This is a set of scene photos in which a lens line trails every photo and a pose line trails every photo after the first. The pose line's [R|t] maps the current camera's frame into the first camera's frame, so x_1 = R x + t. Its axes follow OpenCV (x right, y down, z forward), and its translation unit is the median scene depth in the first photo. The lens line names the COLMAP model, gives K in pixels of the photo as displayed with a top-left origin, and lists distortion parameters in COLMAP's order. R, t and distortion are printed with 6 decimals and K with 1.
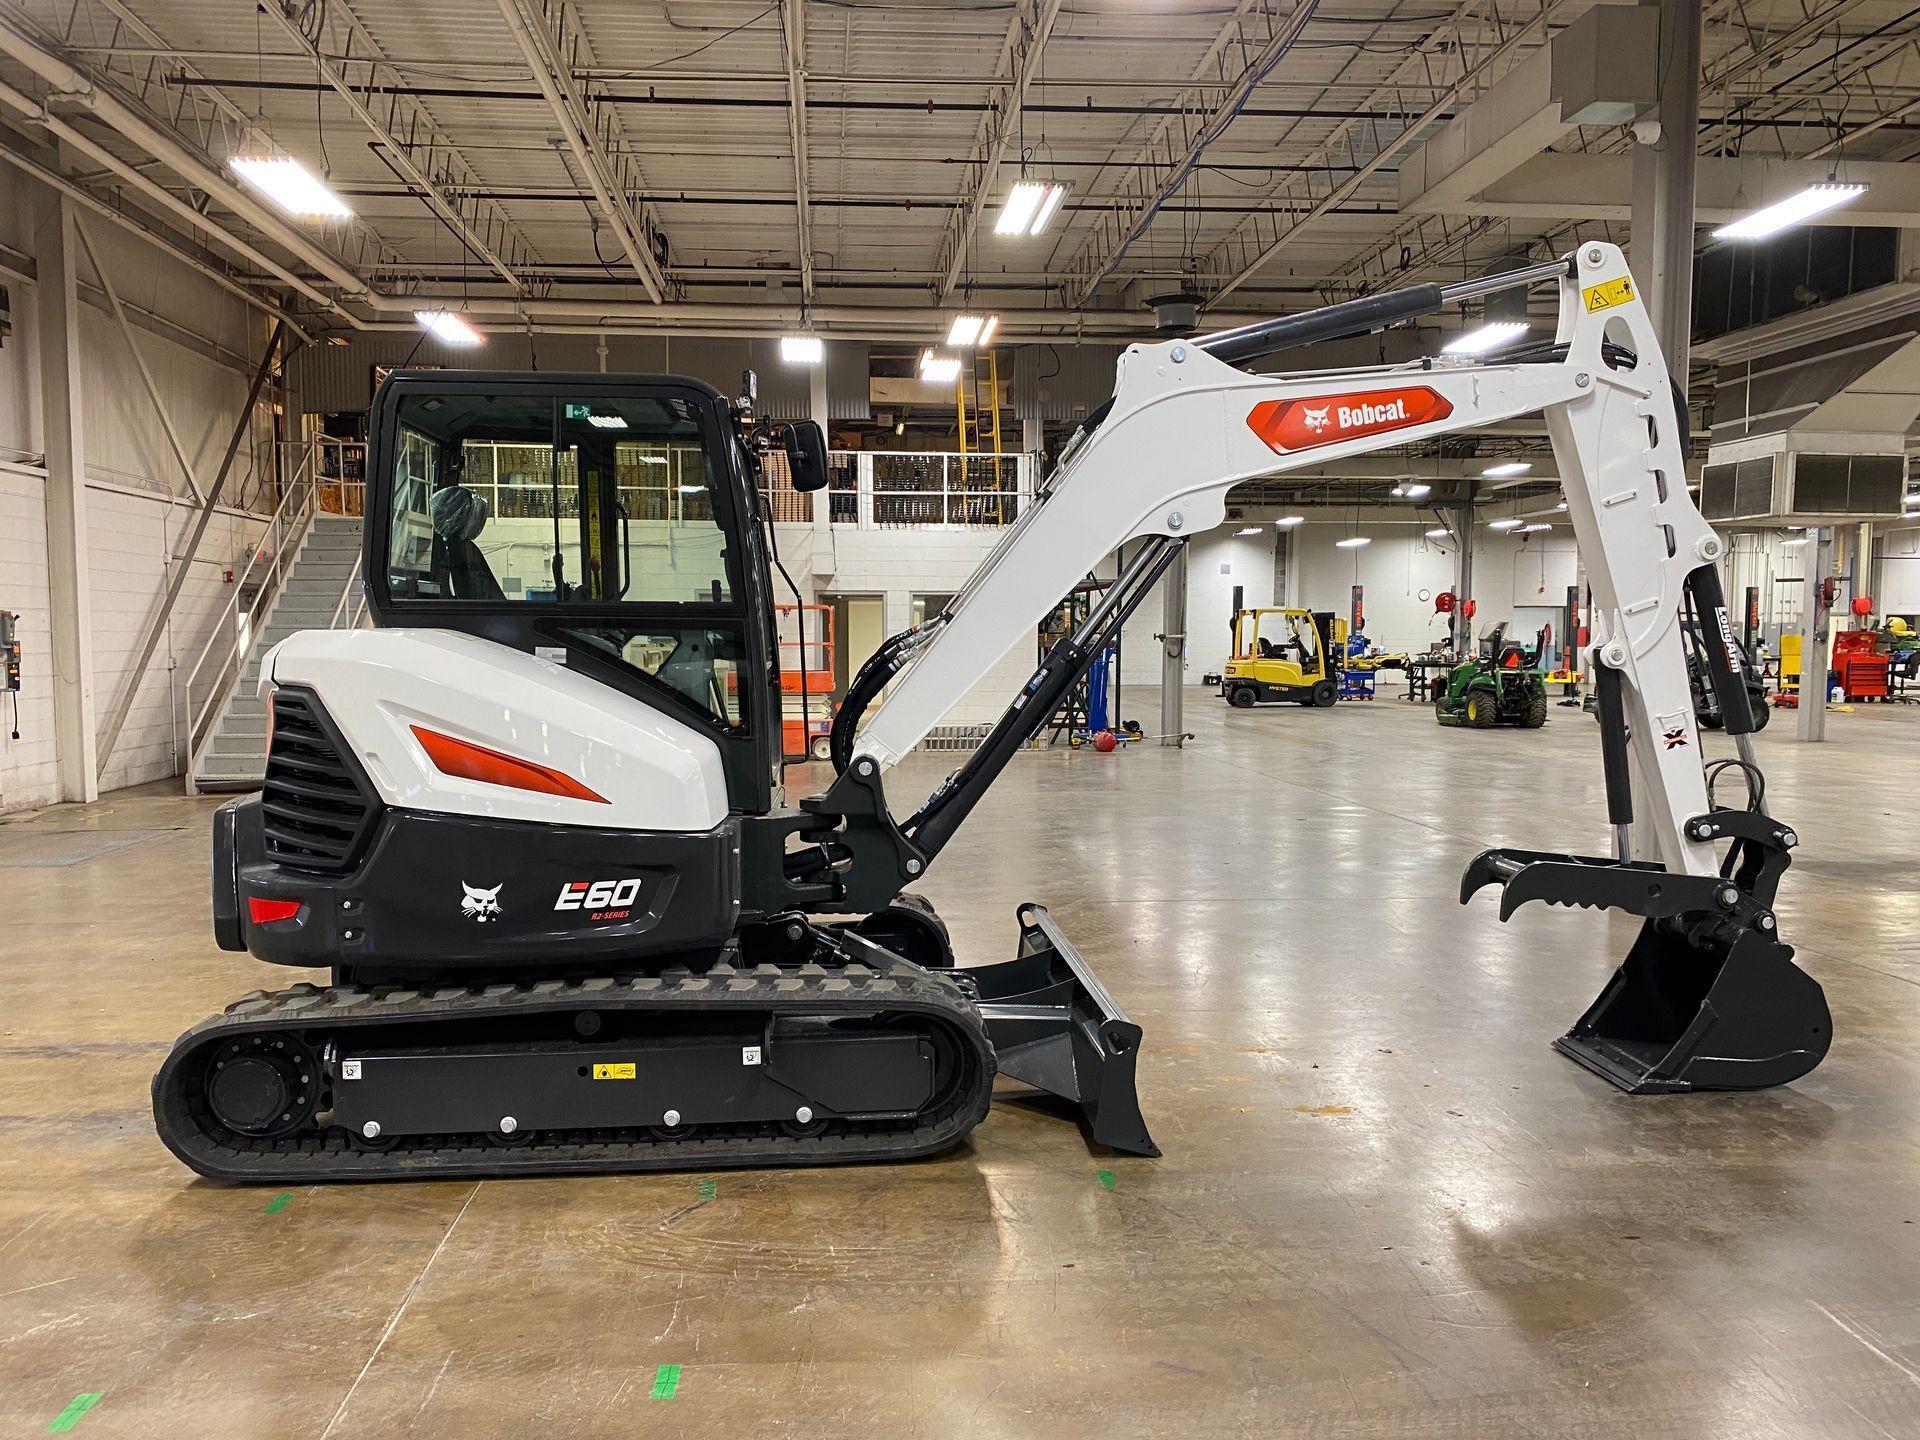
lens RADIAL K [[1457.0, 0, 981.3], [0, 1457.0, 706.2], [0, 0, 1]] dist [0.056011, -0.063158]
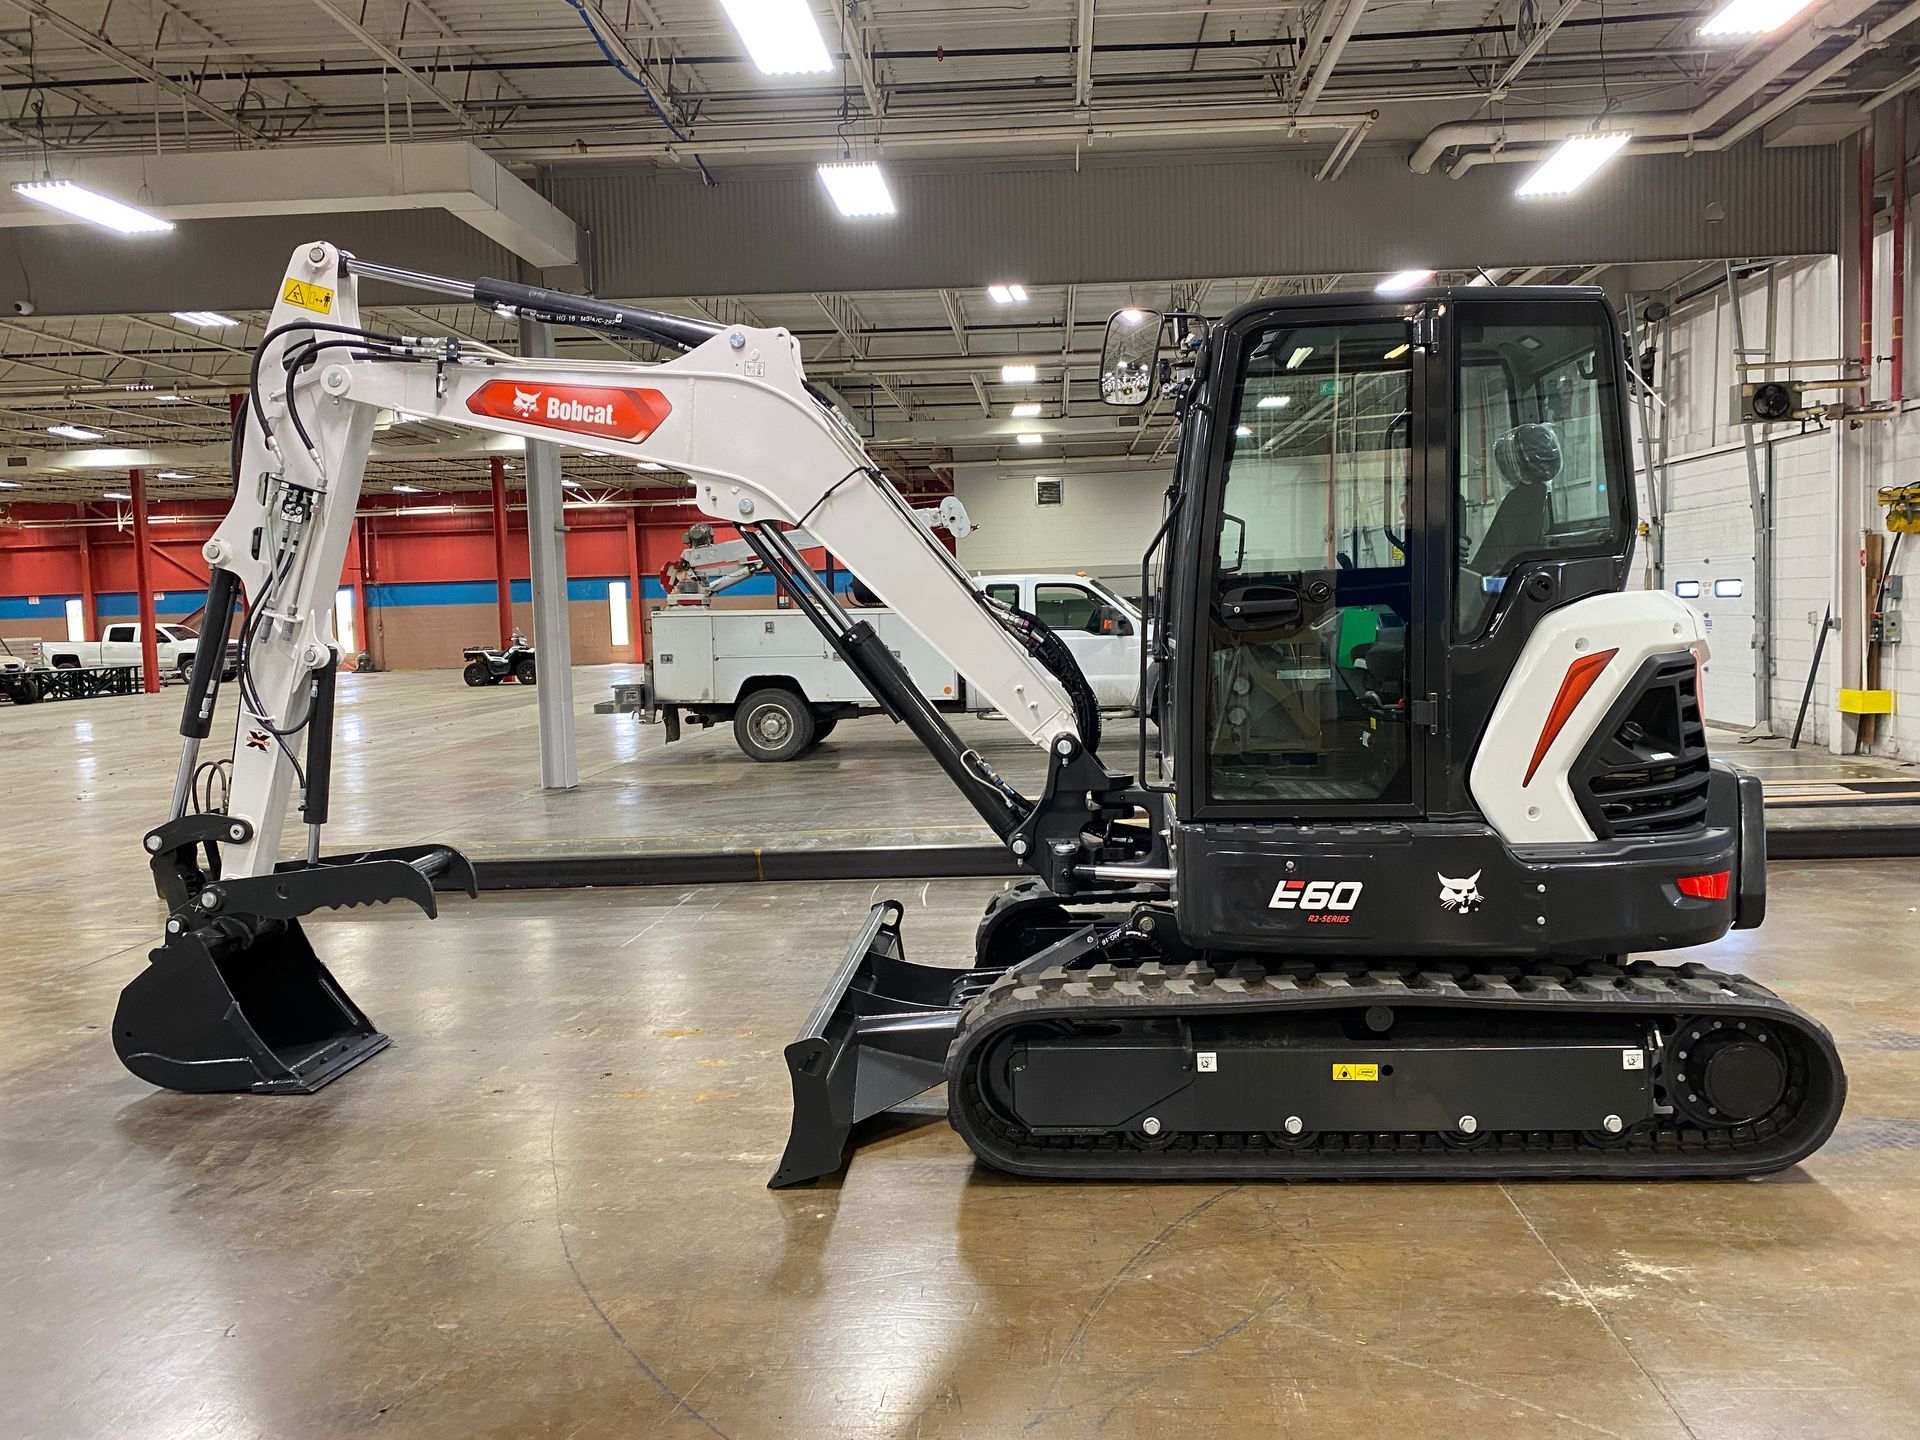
lens RADIAL K [[1454.3, 0, 976.6], [0, 1454.3, 700.0], [0, 0, 1]] dist [0.039657, -0.039412]
pose [[-0.986652, 0.020945, 0.161488, -0.181686], [0.039774, 0.992654, 0.114260, -0.105074], [-0.157909, 0.119158, -0.980238, 1.986721]]
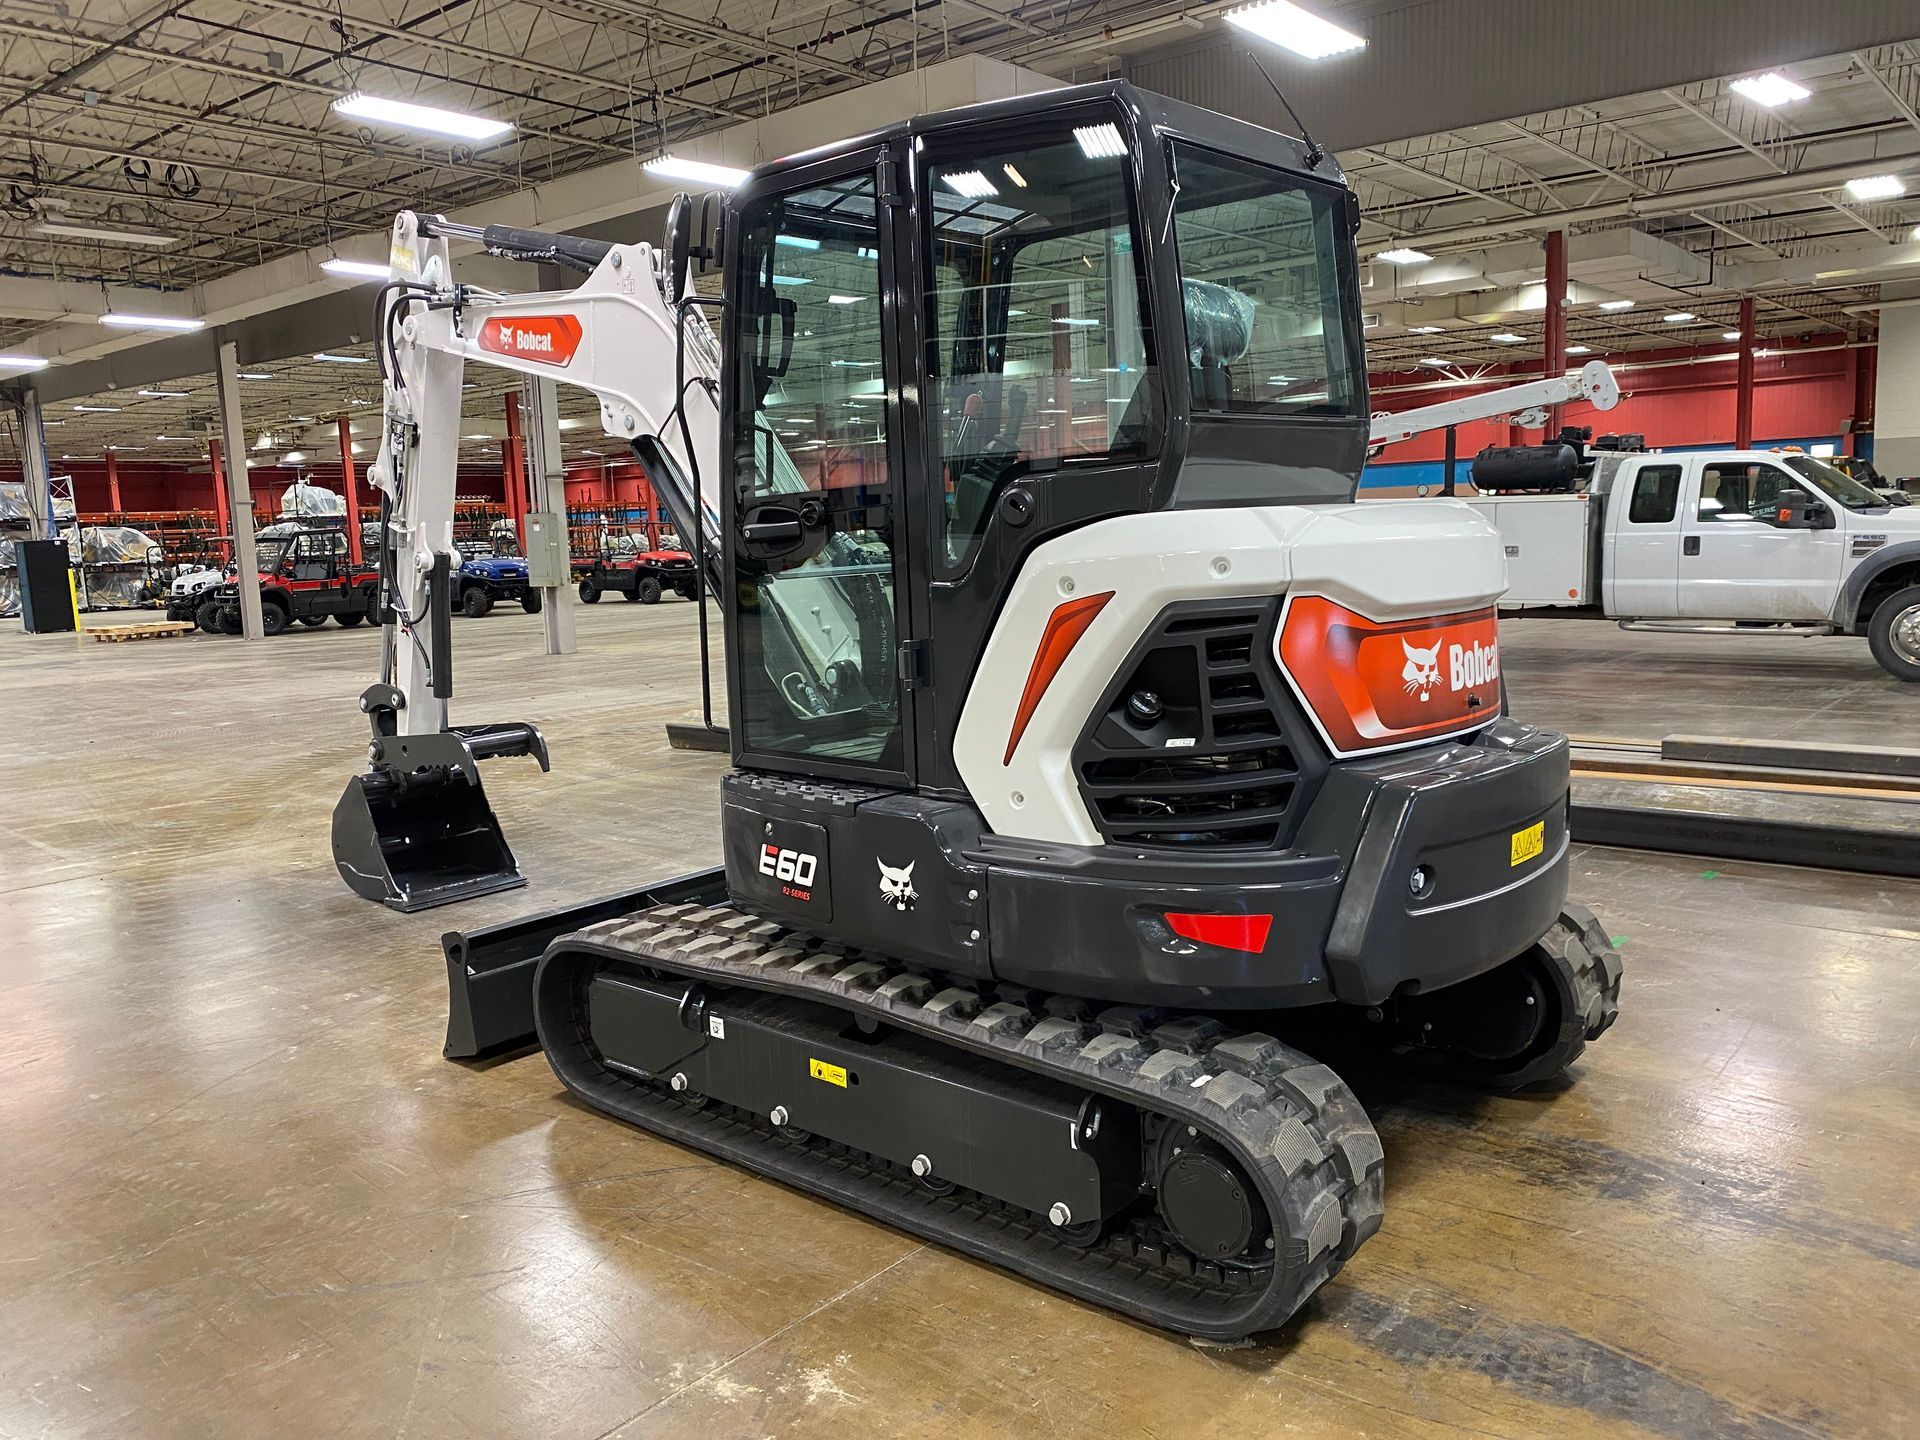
lens RADIAL K [[1454.4, 0, 964.0], [0, 1454.4, 709.8], [0, 0, 1]] dist [0.053562, -0.063194]
pose [[-0.689867, -0.065542, 0.720963, -0.783537], [0.074850, 0.984098, 0.161085, -0.078437], [-0.720056, 0.165091, -0.673991, 1.584422]]
